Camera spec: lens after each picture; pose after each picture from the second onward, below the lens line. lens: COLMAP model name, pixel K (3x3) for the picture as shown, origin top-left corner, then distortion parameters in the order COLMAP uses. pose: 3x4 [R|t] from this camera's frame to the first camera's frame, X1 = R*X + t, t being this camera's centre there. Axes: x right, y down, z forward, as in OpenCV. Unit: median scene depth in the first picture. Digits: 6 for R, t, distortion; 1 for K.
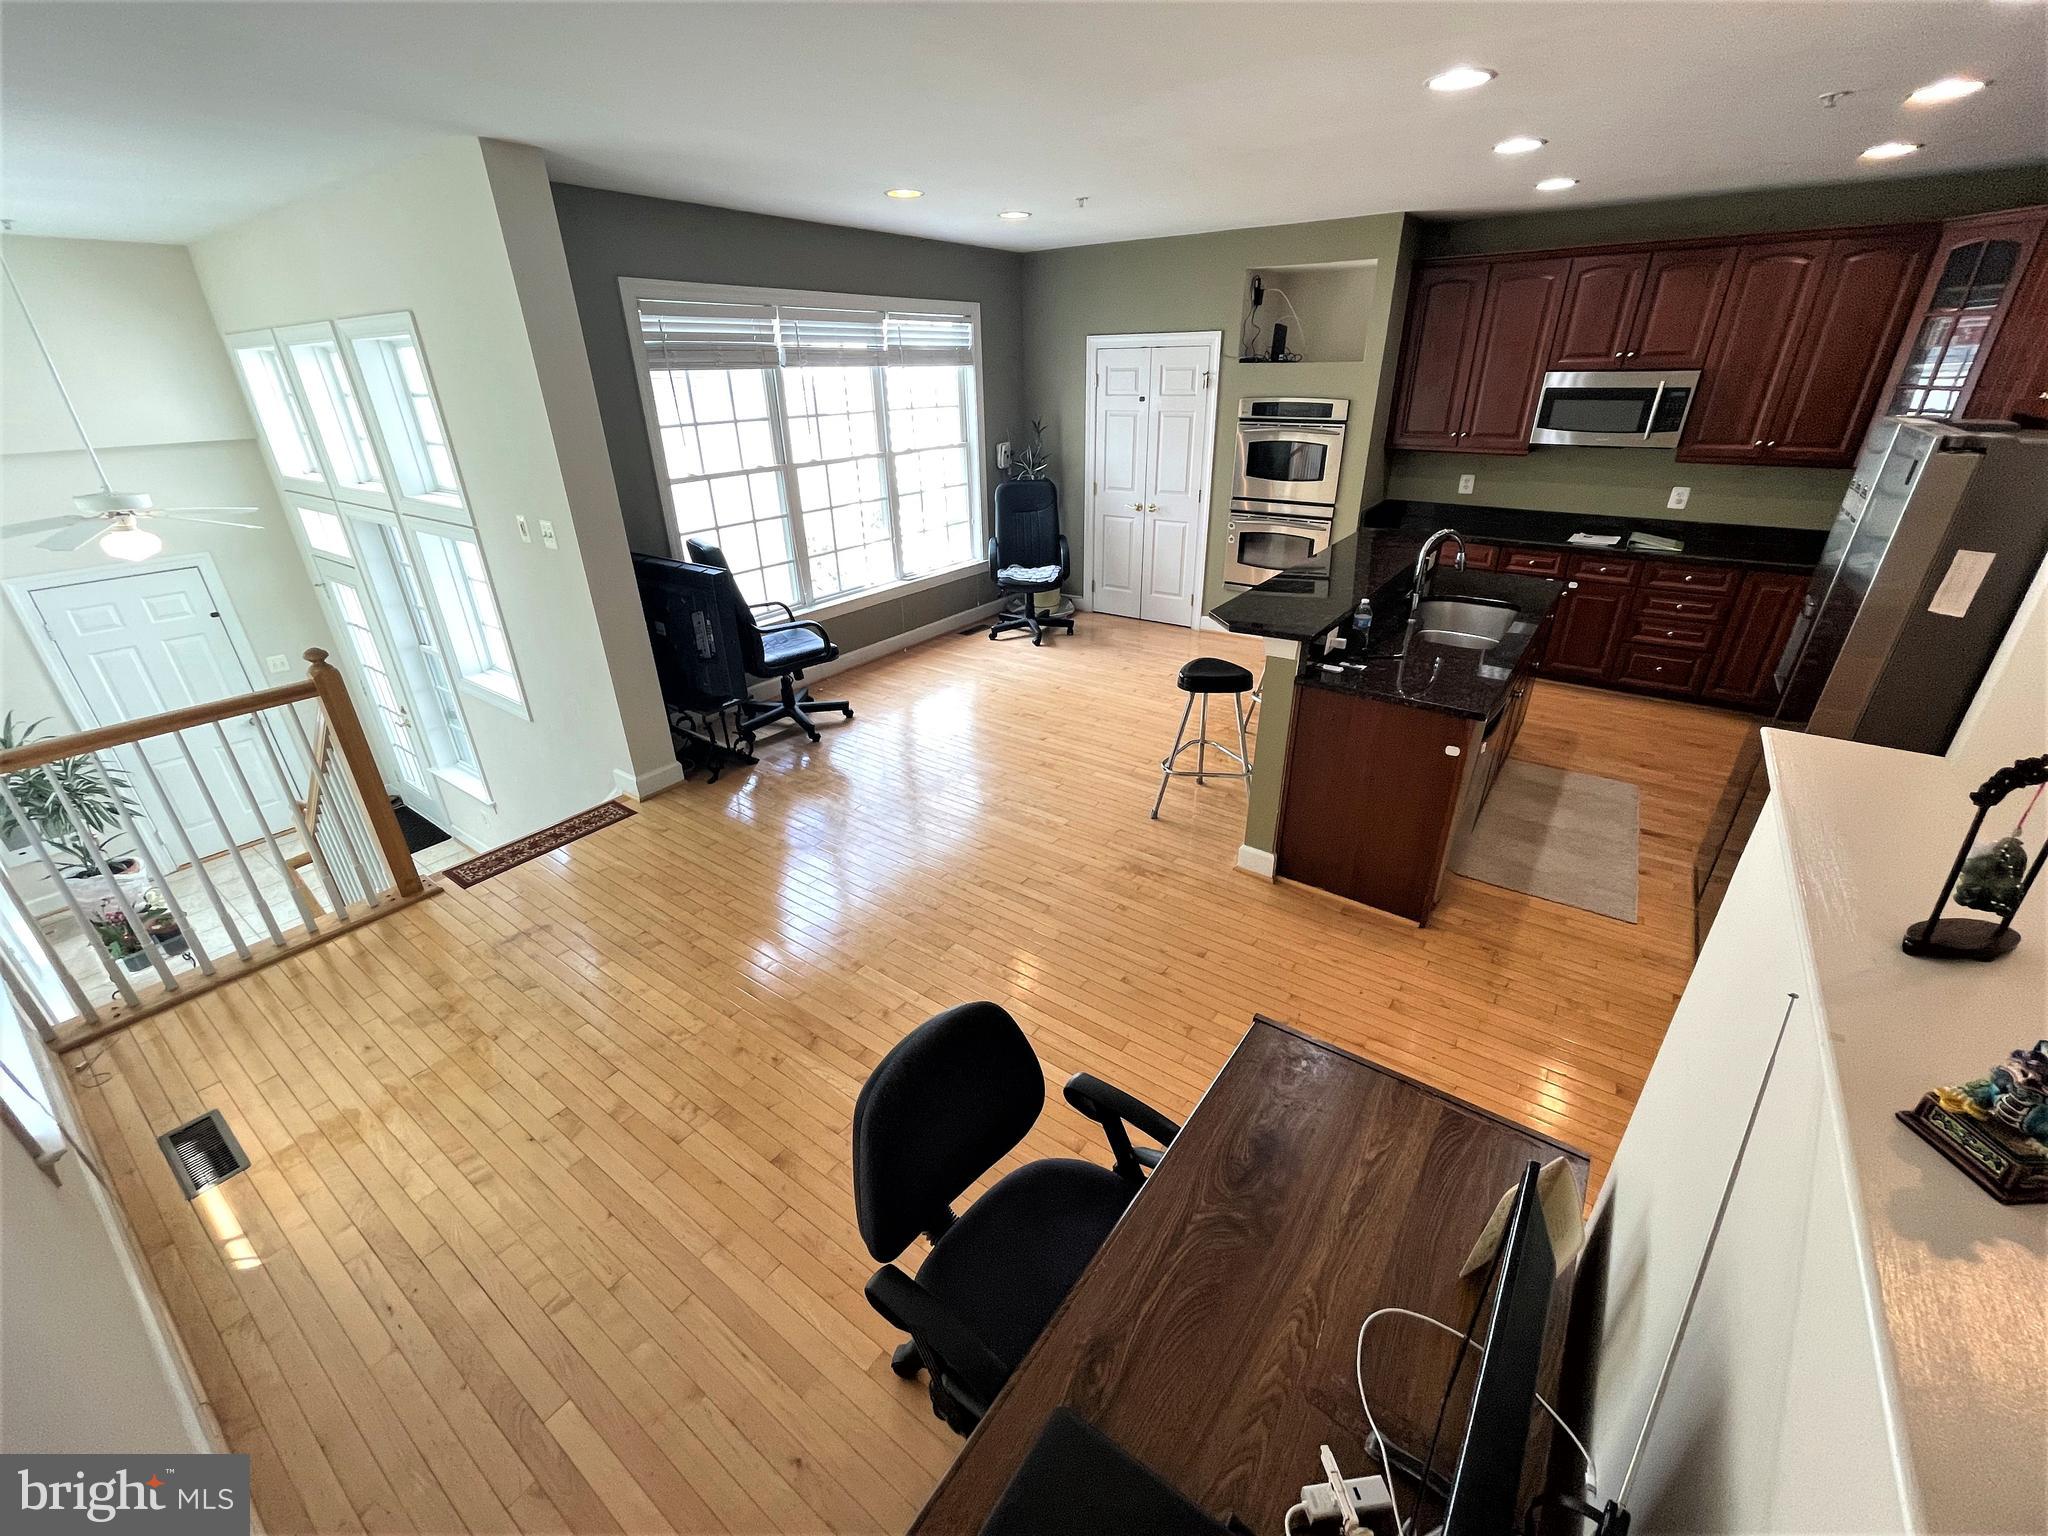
lens RADIAL K [[825.7, 0, 1021.6], [0, 825.7, 762.4], [0, 0, 1]] dist [-0.004228, 0.000385]
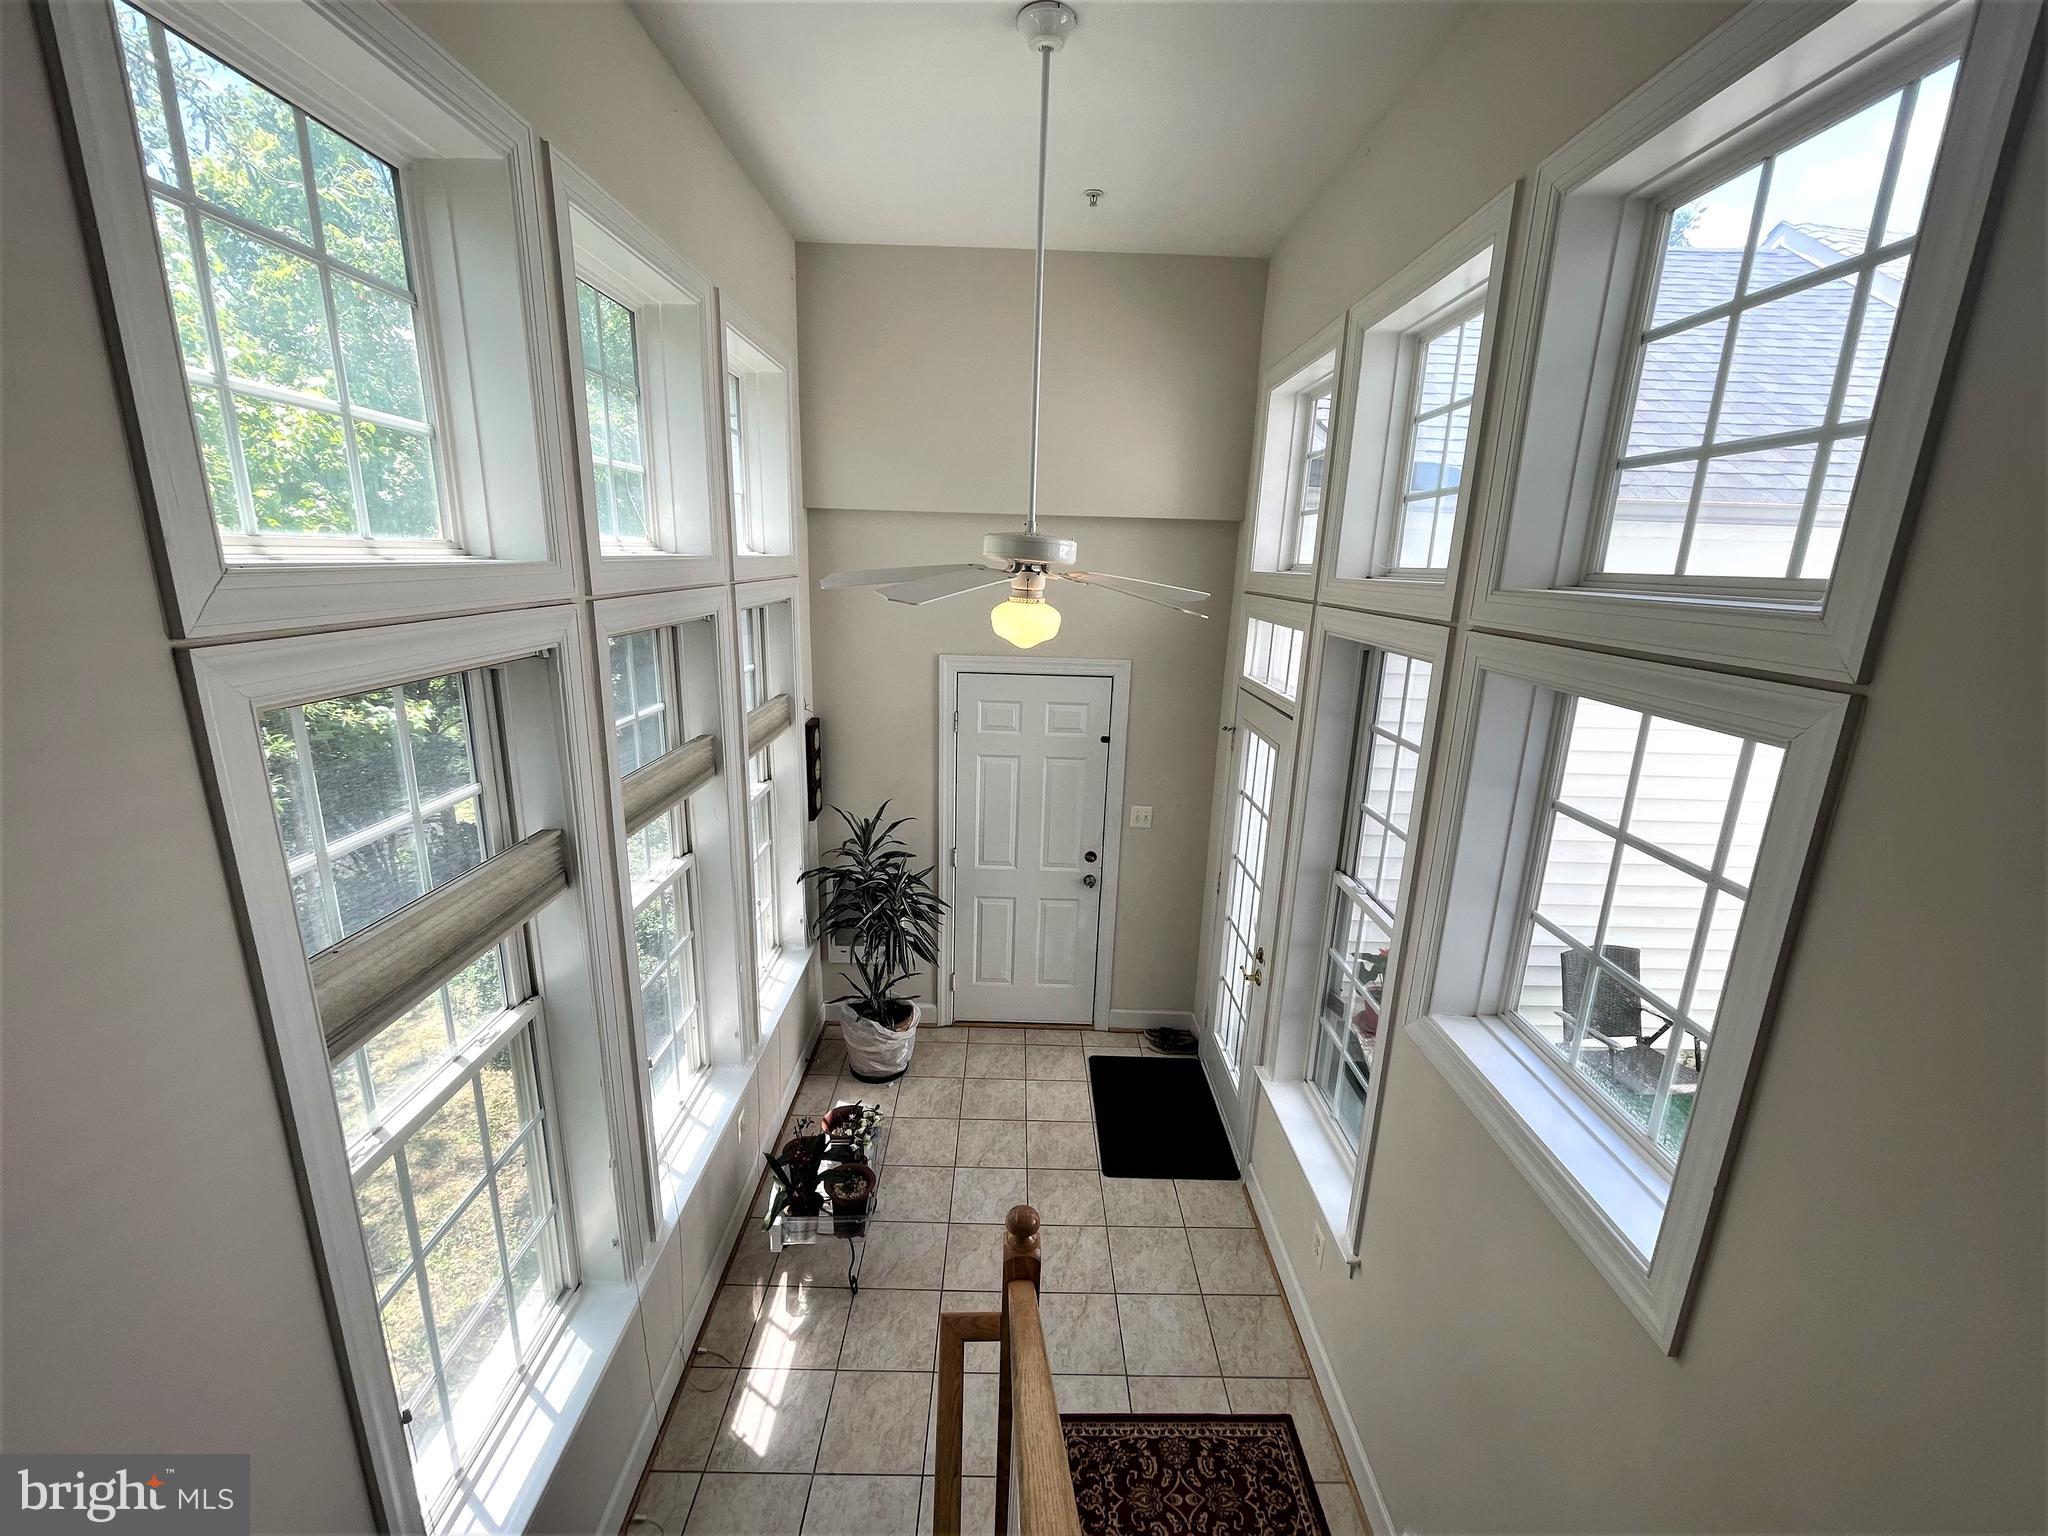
lens RADIAL K [[825.7, 0, 1021.6], [0, 825.7, 762.4], [0, 0, 1]] dist [-0.004228, 0.000385]
pose [[0.590658, 0.230758, -0.773223, -0.487814], [-0.385863, 0.922350, -0.019494, -0.128727], [0.708684, 0.309872, 0.633835, 0.528173]]
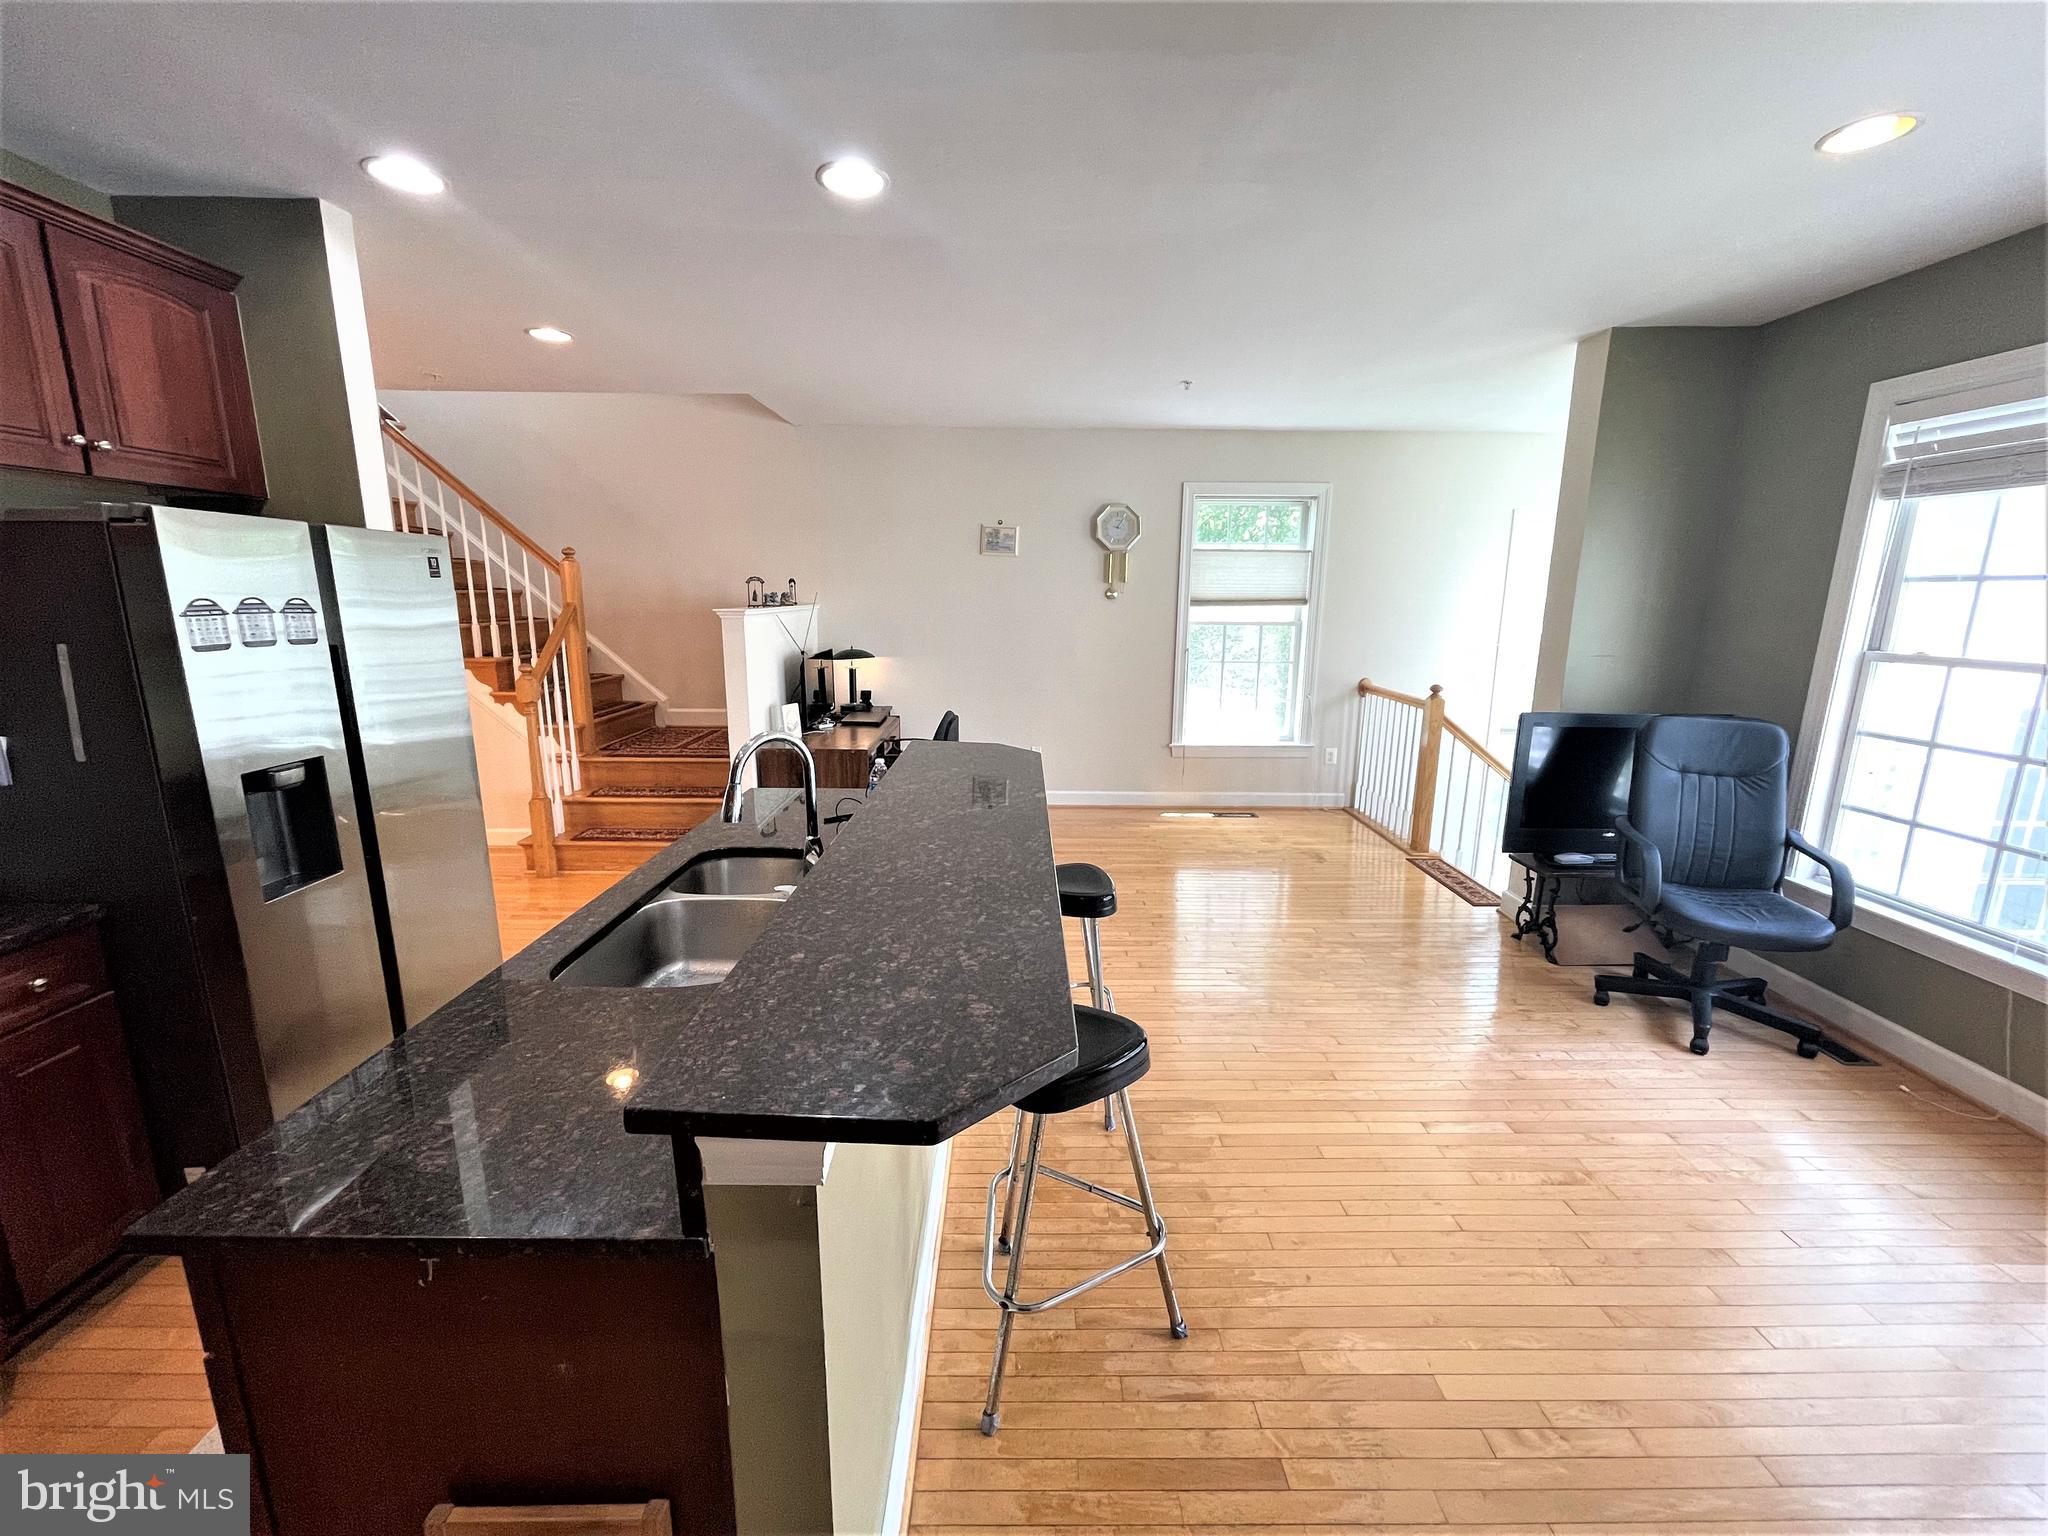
lens RADIAL K [[831.4, 0, 1020.4], [0, 831.4, 760.2], [0, 0, 1]] dist [0.001168, 0.000444]
pose [[-0.808988, 0.124786, -0.574428, 0.466024], [-0.251342, 0.809944, 0.529923, -0.395704], [0.531382, 0.573079, -0.623871, 0.958108]]
